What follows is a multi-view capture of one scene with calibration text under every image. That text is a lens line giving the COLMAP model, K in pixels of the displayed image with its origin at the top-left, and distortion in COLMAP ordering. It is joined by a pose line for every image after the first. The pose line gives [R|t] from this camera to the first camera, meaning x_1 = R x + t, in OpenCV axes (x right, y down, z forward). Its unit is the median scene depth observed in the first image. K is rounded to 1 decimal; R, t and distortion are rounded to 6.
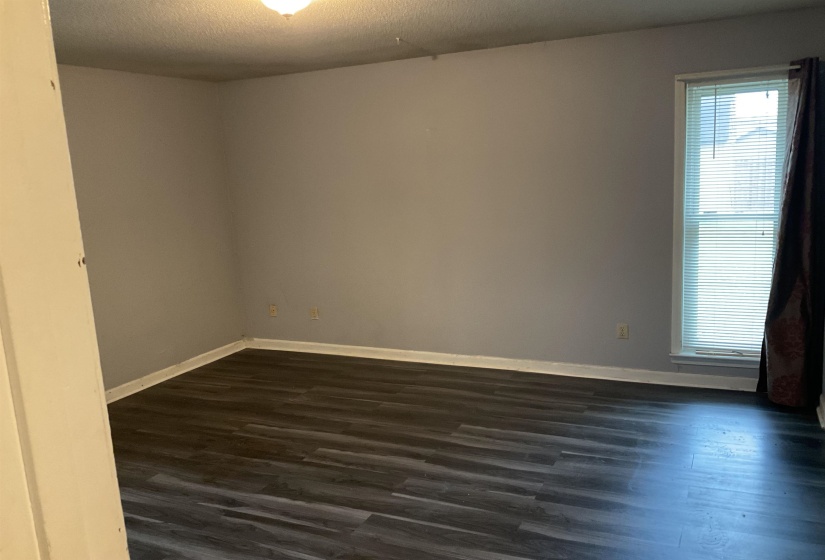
lens RADIAL K [[666.9, 0, 414.5], [0, 666.9, 284.0], [0, 0, 1]] dist [0.087509, -0.194408]
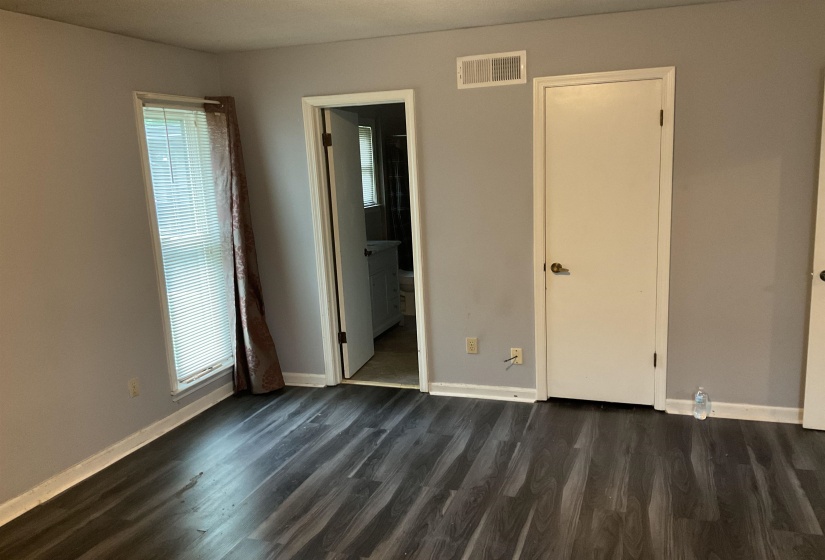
lens RADIAL K [[666.9, 0, 414.5], [0, 666.9, 284.0], [0, 0, 1]] dist [0.087509, -0.194408]
pose [[-0.083118, -0.125243, 0.988638, -0.575164], [0.206268, 0.968425, 0.140024, -0.108623], [-0.974959, 0.215563, -0.054660, 0.742499]]
